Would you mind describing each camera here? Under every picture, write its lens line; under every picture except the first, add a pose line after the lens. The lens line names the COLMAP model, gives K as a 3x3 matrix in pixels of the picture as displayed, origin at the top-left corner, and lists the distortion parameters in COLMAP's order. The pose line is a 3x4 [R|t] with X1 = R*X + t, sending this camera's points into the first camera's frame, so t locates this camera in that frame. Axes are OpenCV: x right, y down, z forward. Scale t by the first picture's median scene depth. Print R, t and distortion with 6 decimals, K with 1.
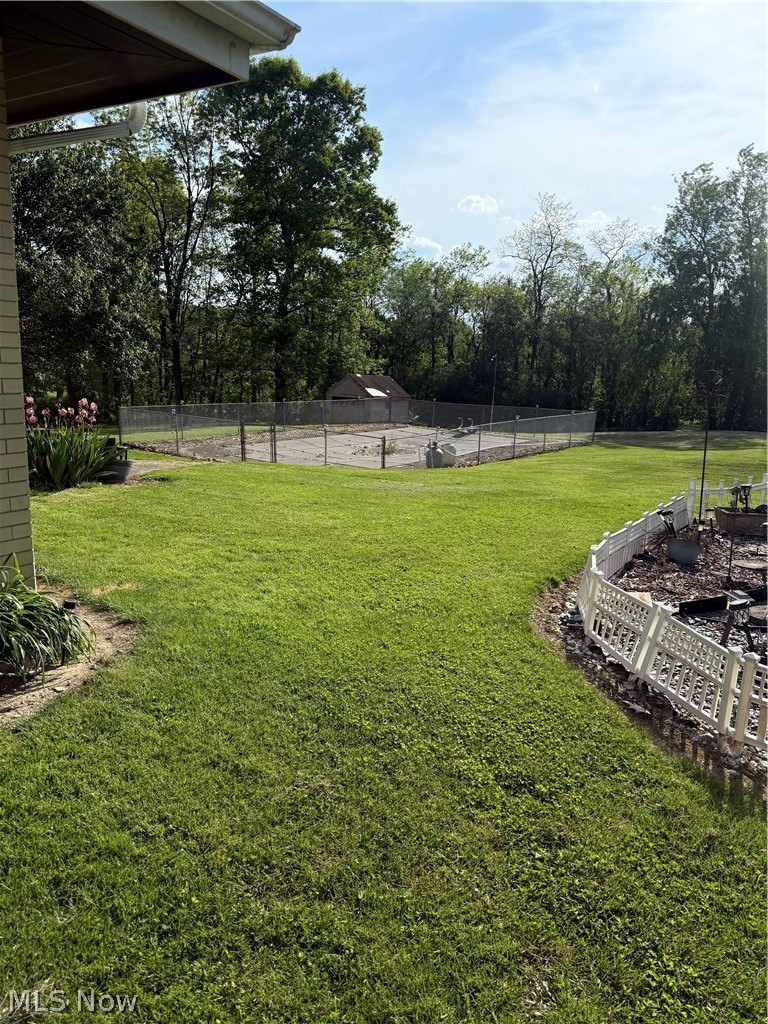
lens RADIAL K [[717.7, 0, 384.0], [0, 717.7, 512.0], [0, 0, 1]] dist [0.104762, -0.145822]
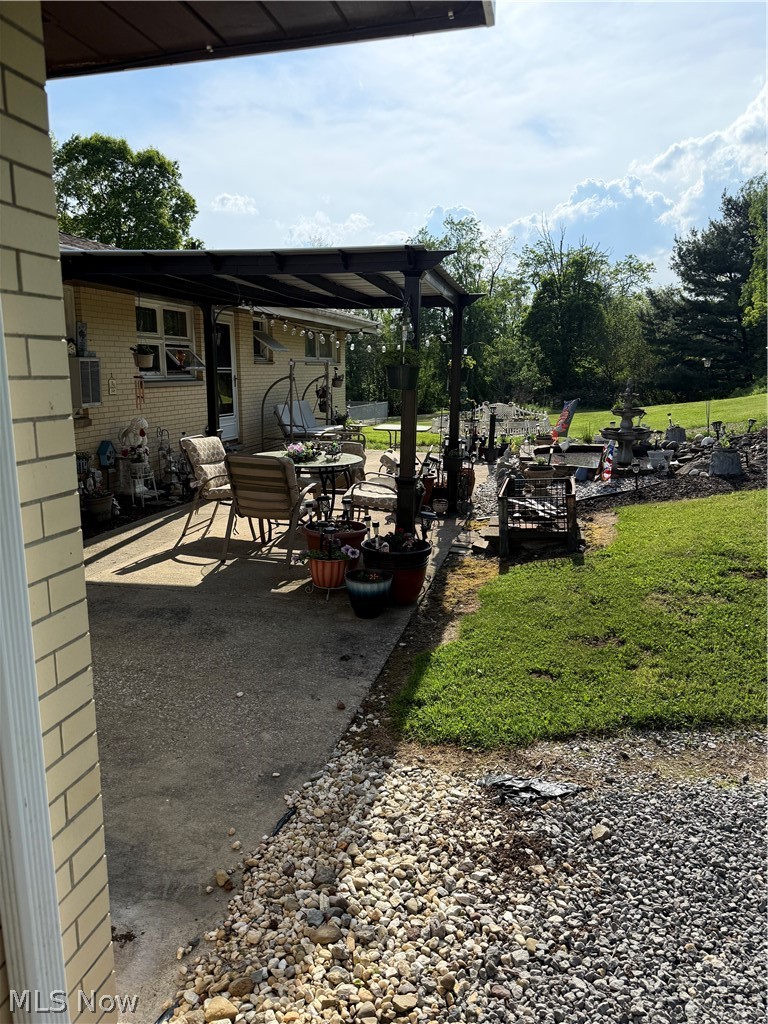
lens RADIAL K [[717.7, 0, 384.0], [0, 717.7, 512.0], [0, 0, 1]] dist [0.104762, -0.145822]
pose [[0.941378, -0.105571, 0.320410, -0.161240], [0.107661, 0.994124, 0.011237, 0.051318], [-0.319714, 0.023917, 0.947212, -0.303881]]
